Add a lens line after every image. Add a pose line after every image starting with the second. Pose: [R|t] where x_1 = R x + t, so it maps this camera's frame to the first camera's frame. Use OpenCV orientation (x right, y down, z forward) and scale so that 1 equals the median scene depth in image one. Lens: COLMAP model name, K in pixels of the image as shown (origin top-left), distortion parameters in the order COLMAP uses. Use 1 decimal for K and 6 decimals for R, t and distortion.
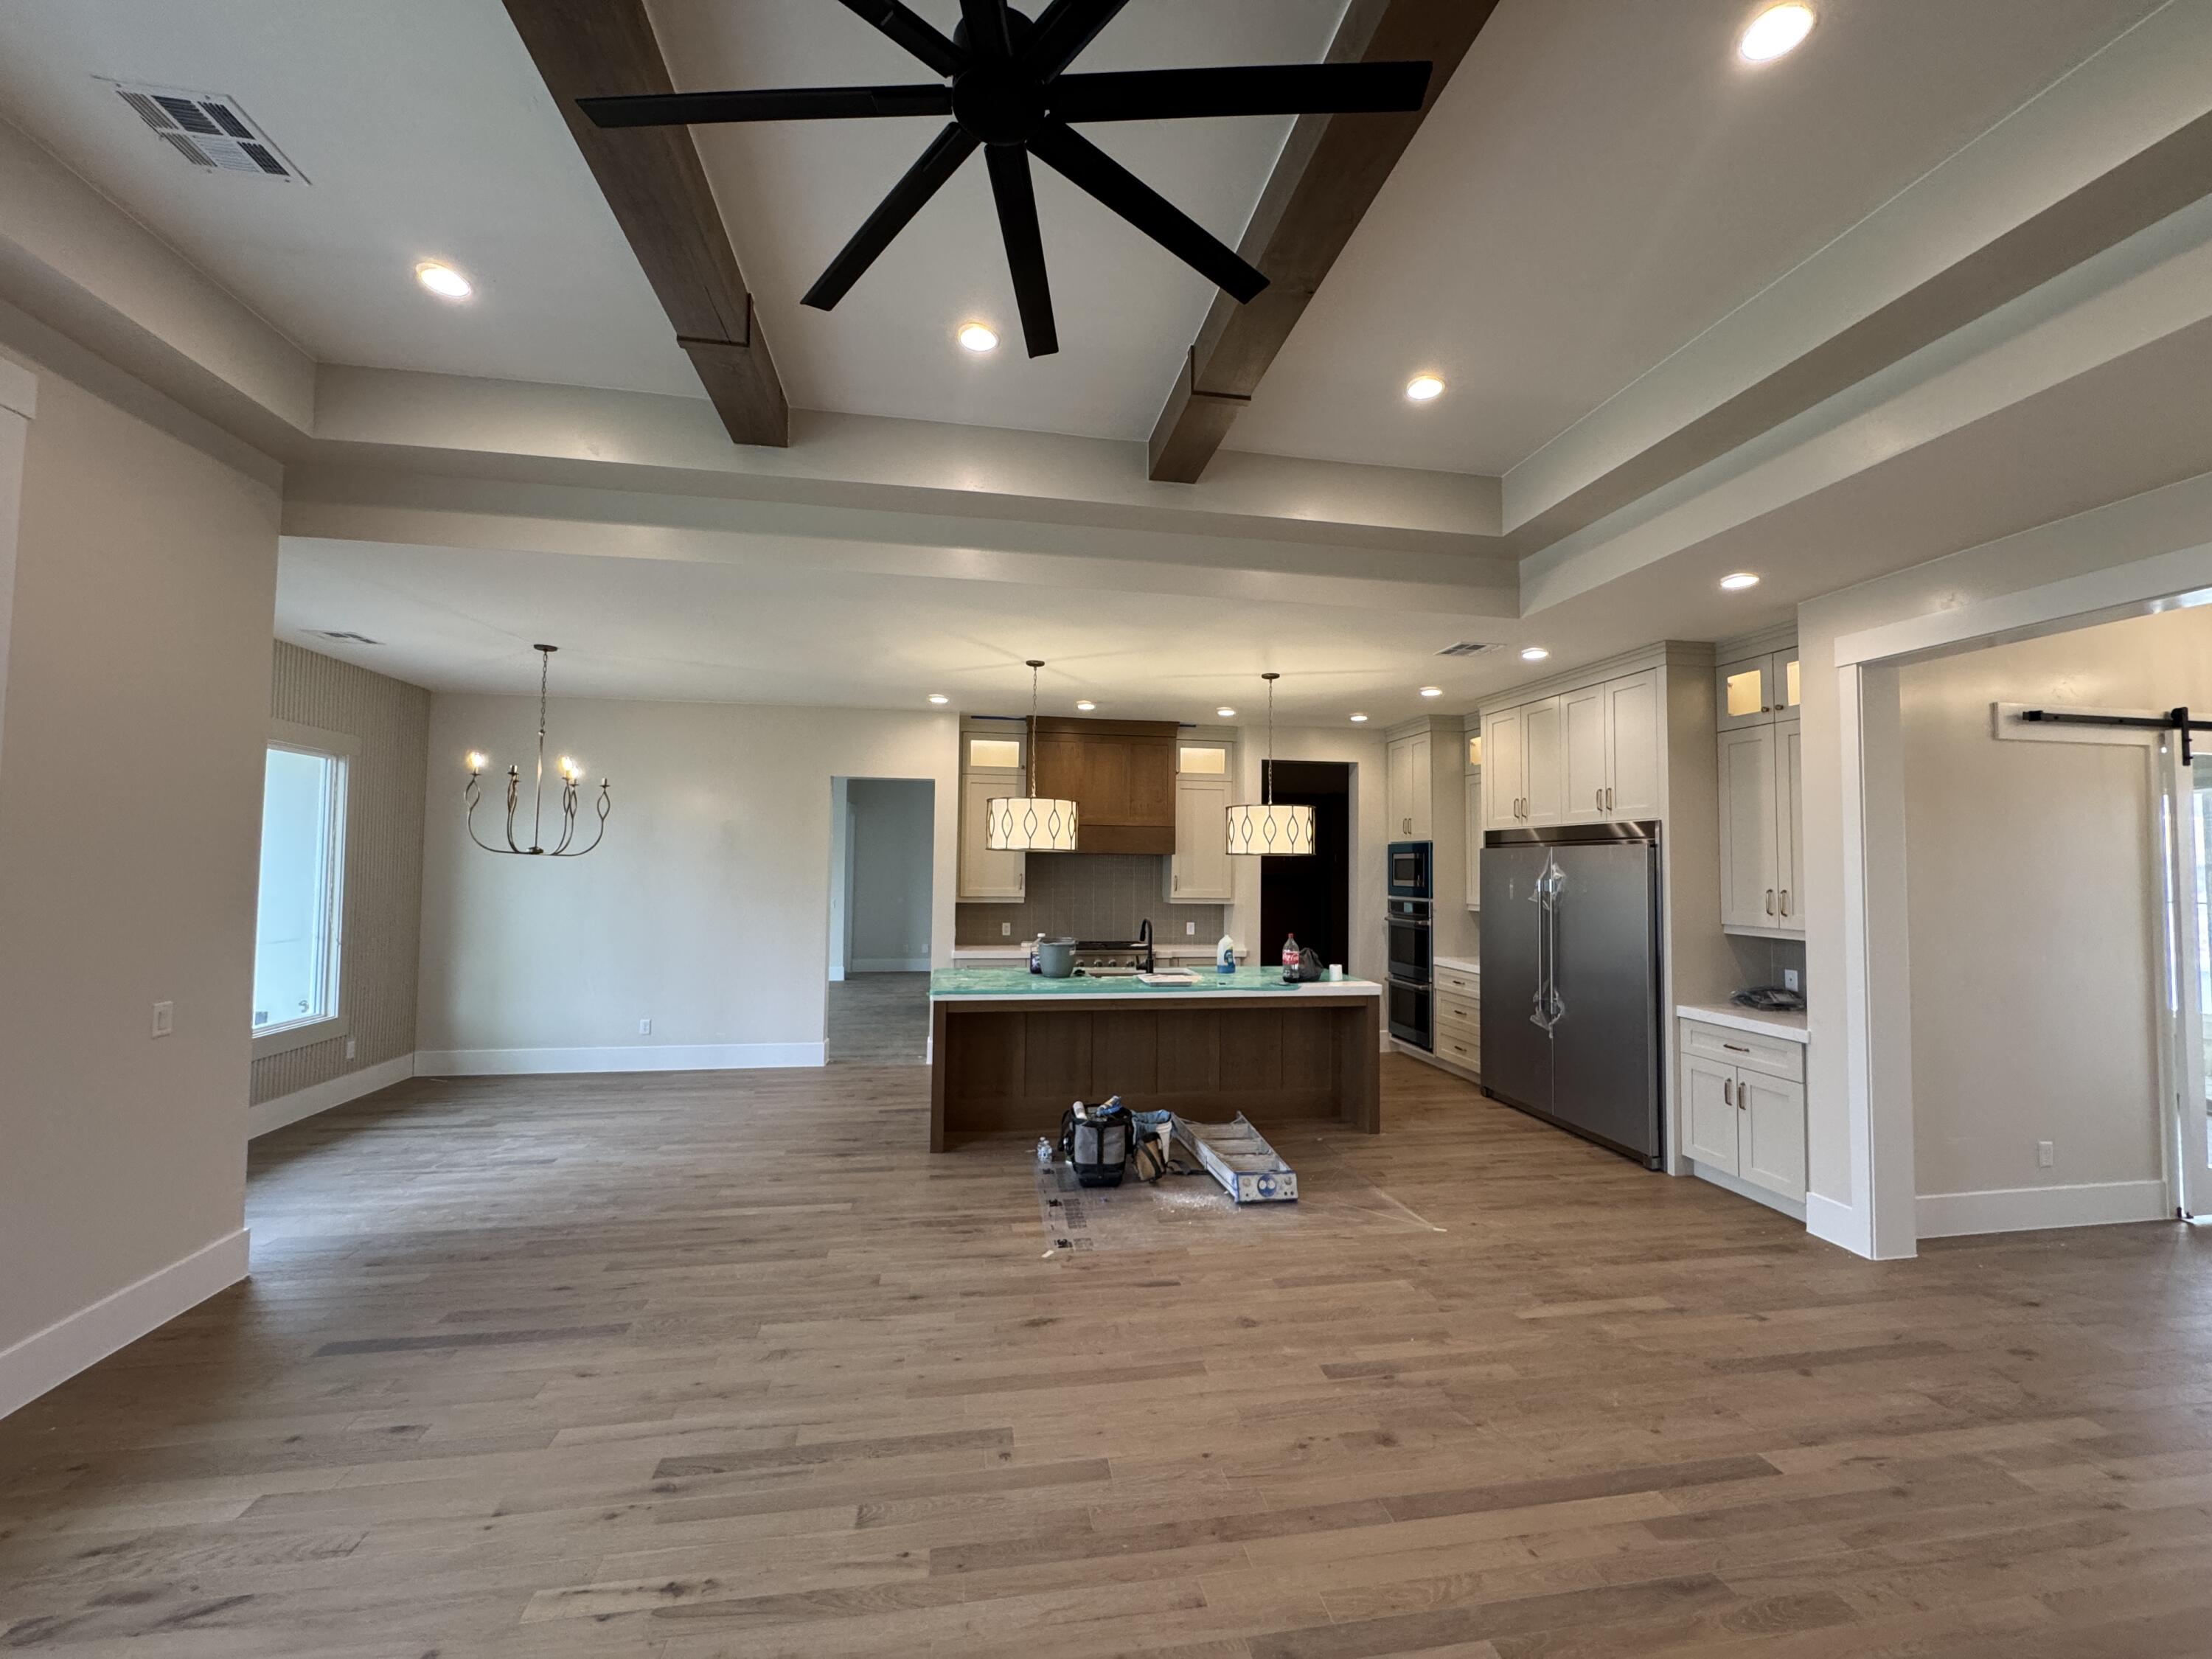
lens RADIAL K [[879.4, 0, 1089.1], [0, 879.4, 827.3], [0, 0, 1]] dist [-0.001622, 0.000361]
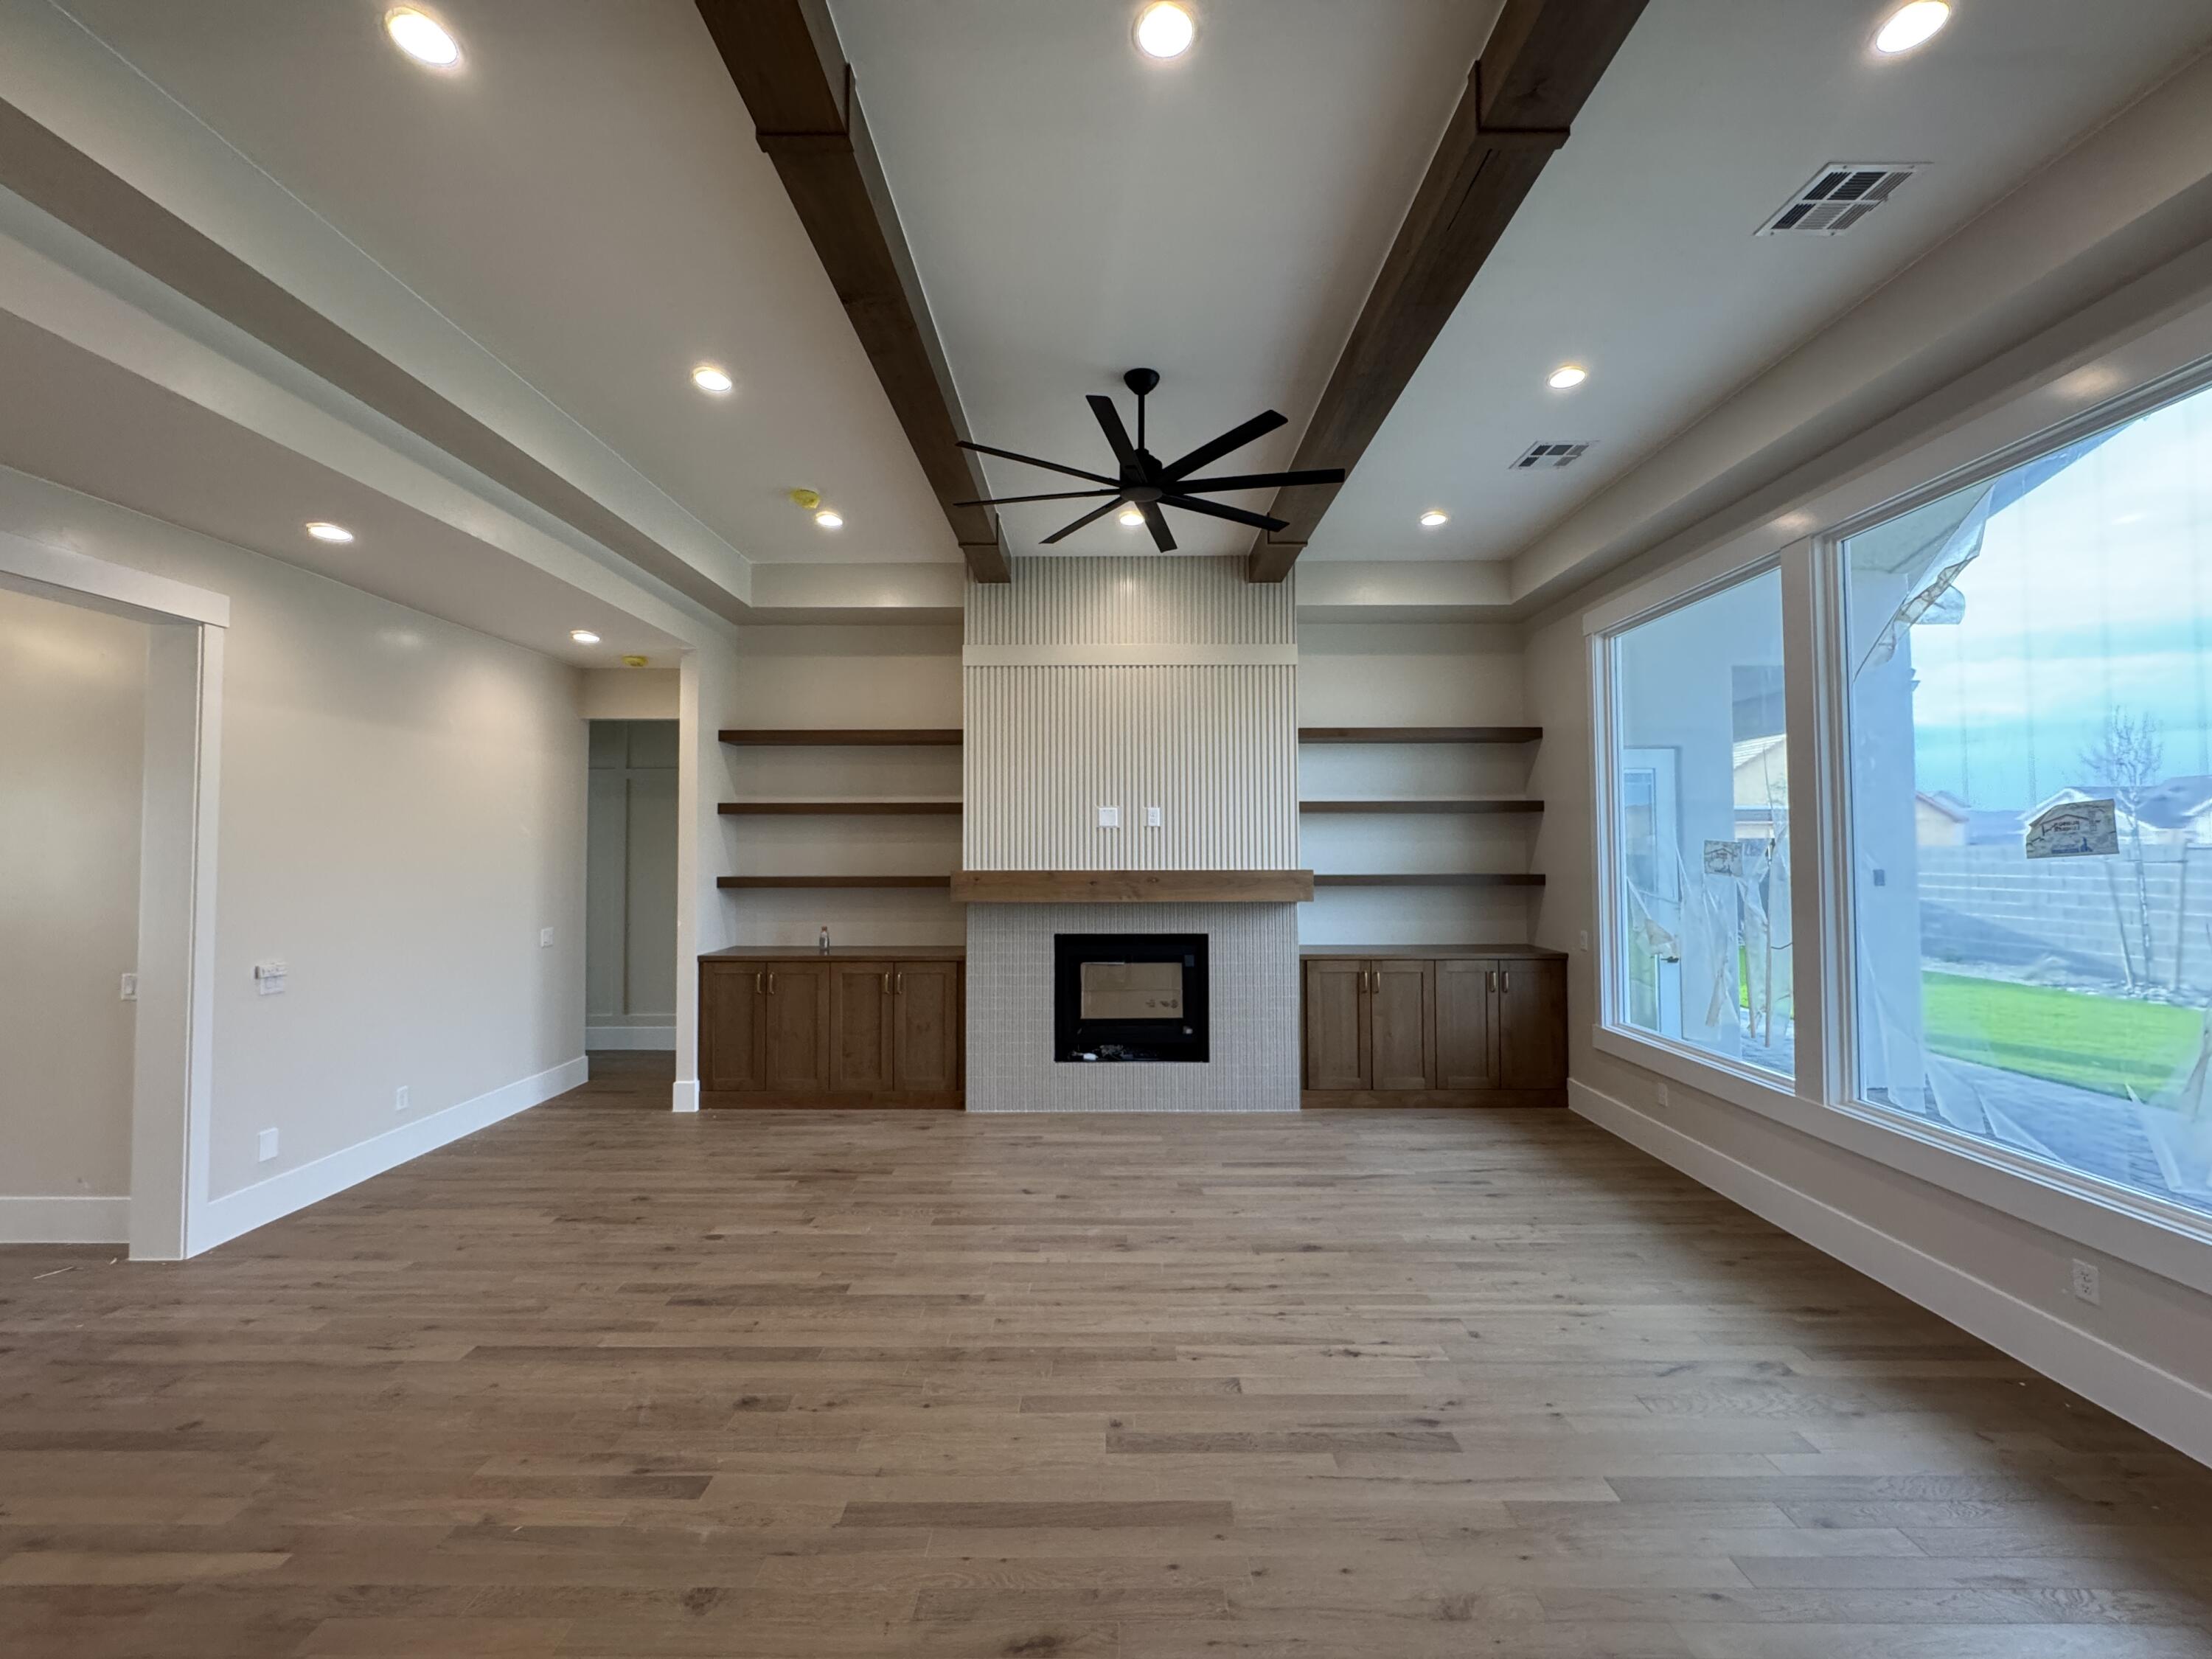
lens RADIAL K [[879.4, 0, 1104.9], [0, 879.4, 807.2], [0, 0, 1]] dist [-0.001622, 0.000361]
pose [[-0.987552, -0.001246, 0.157289, -0.138044], [-0.015347, 0.995961, -0.088464, 0.052020], [-0.156543, -0.089777, -0.983582, 1.177746]]
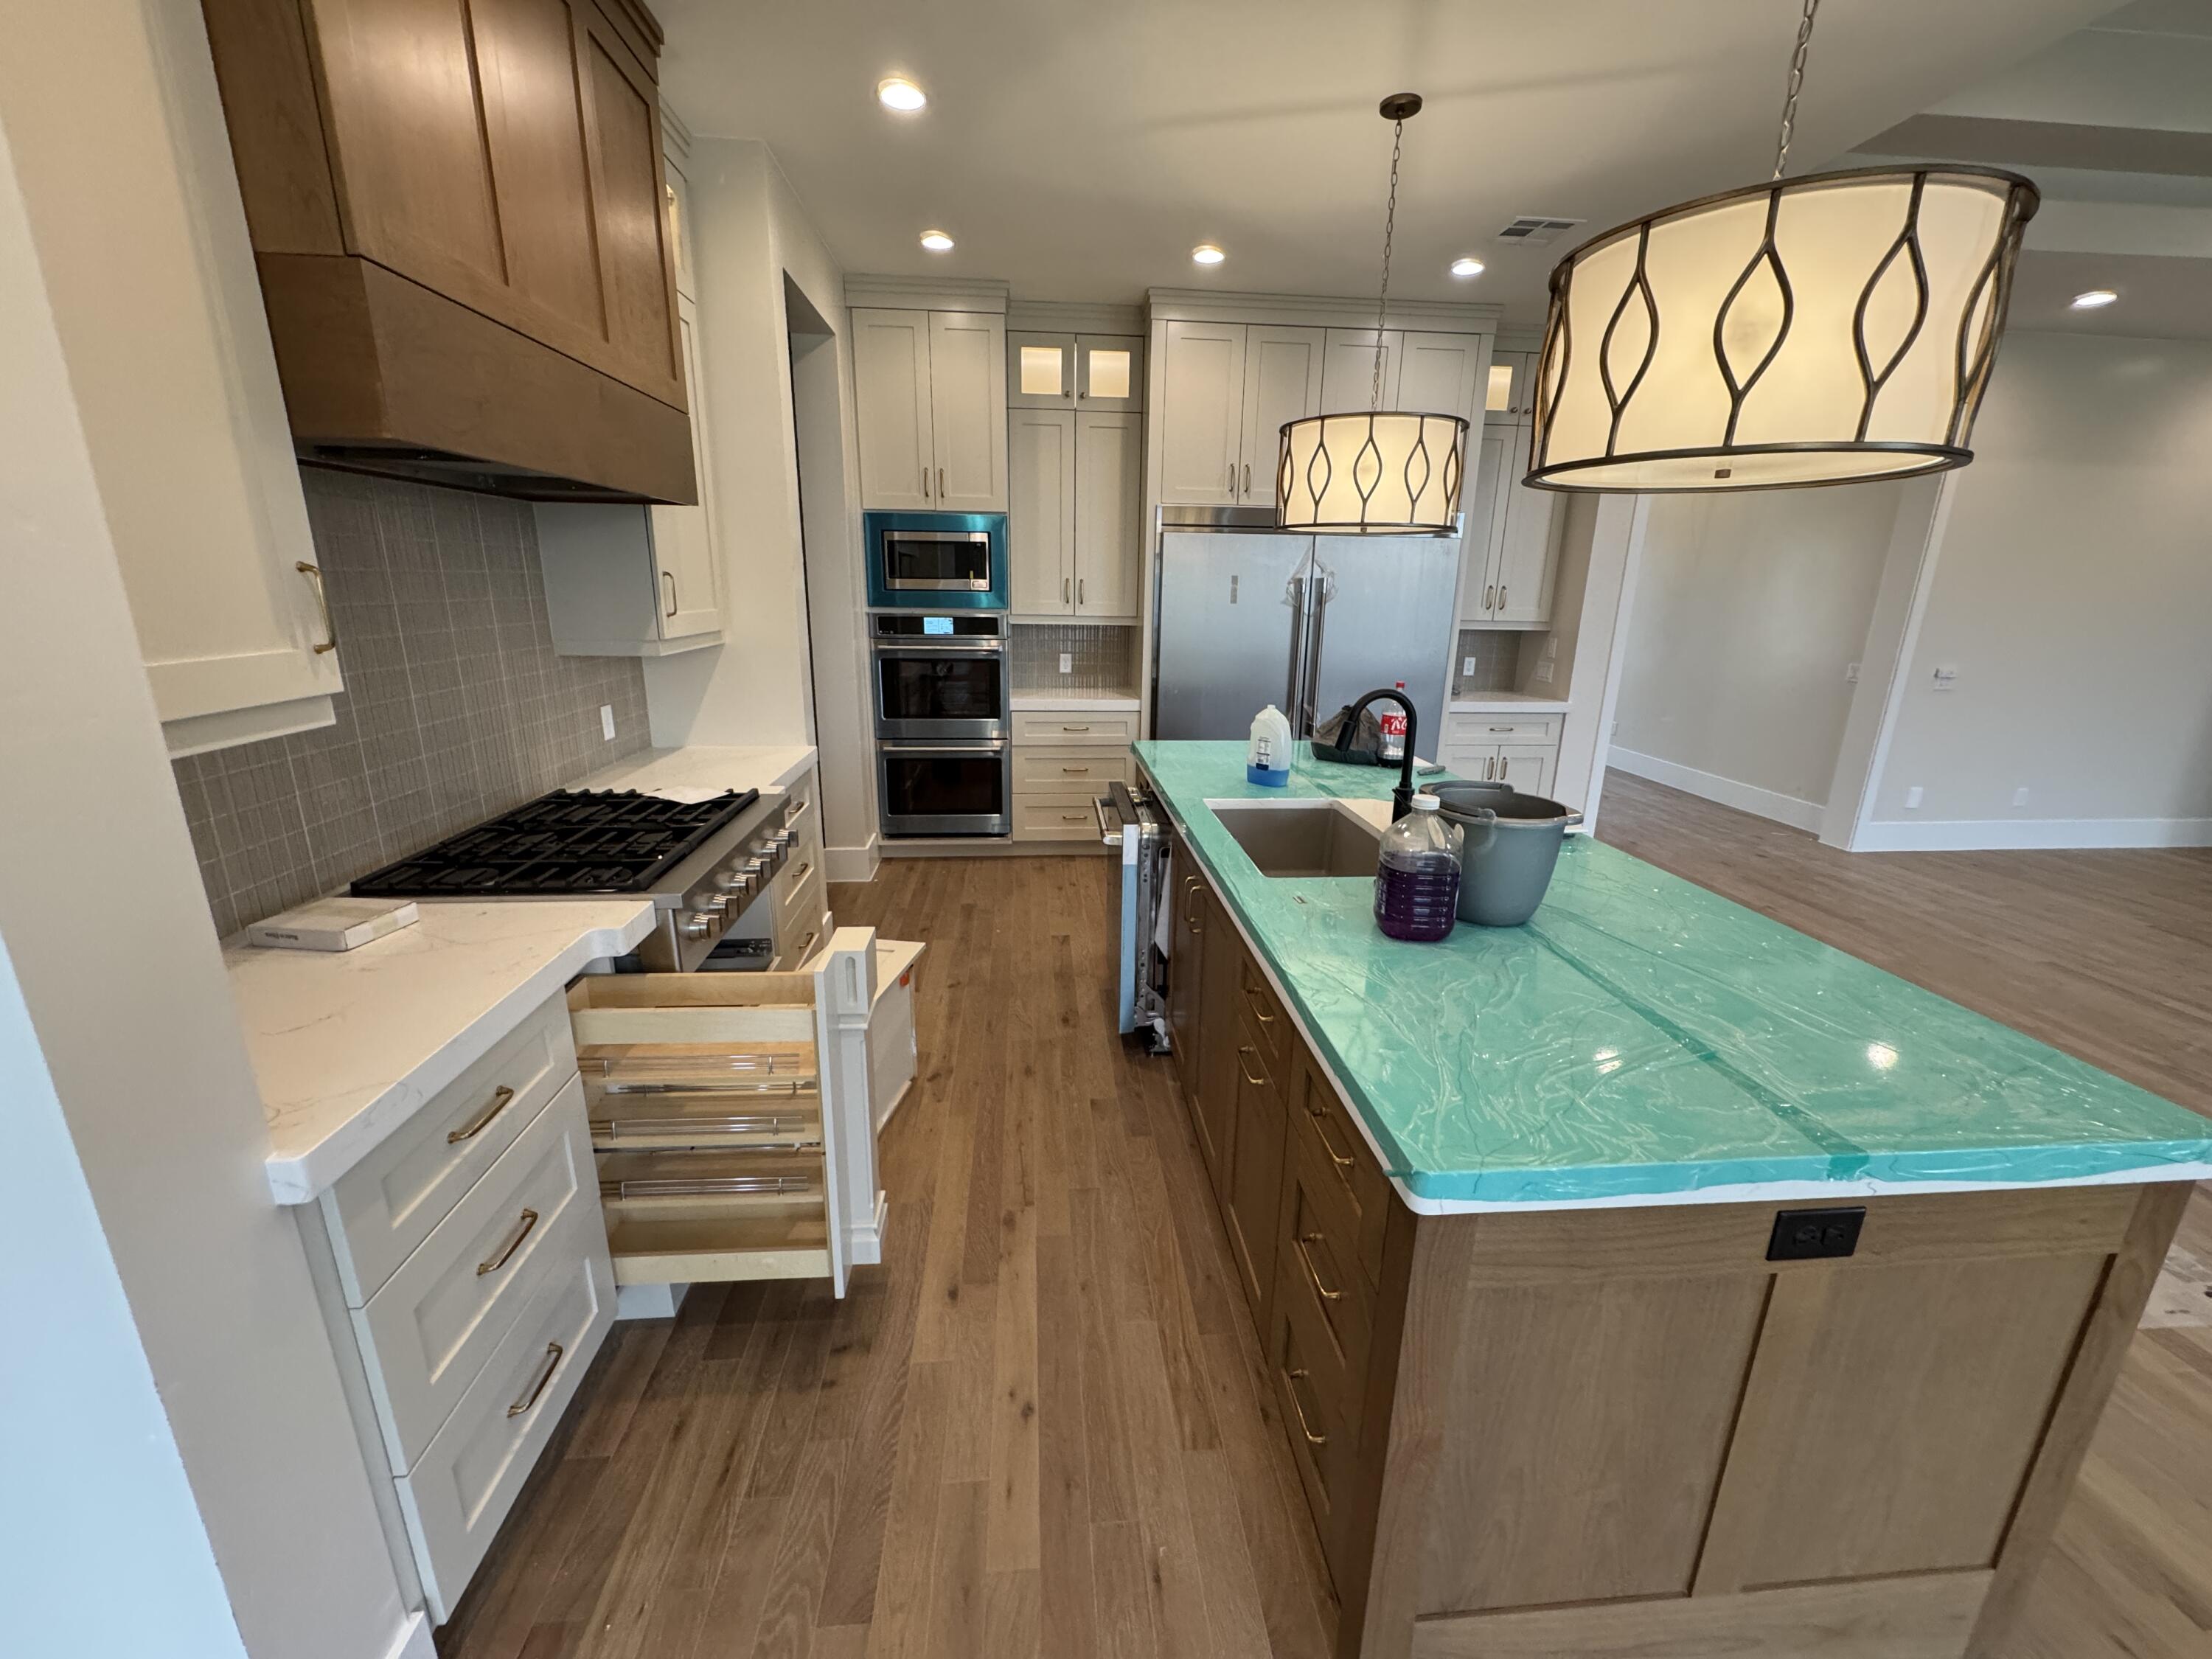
lens RADIAL K [[879.4, 0, 1108.2], [0, 879.4, 839.3], [0, 0, 1]] dist [-0.001622, 0.000361]
pose [[0.061968, -0.290083, 0.954993, -0.445830], [-0.058033, 0.954166, 0.293597, 0.082911], [-0.996390, -0.073615, 0.042293, 1.493194]]
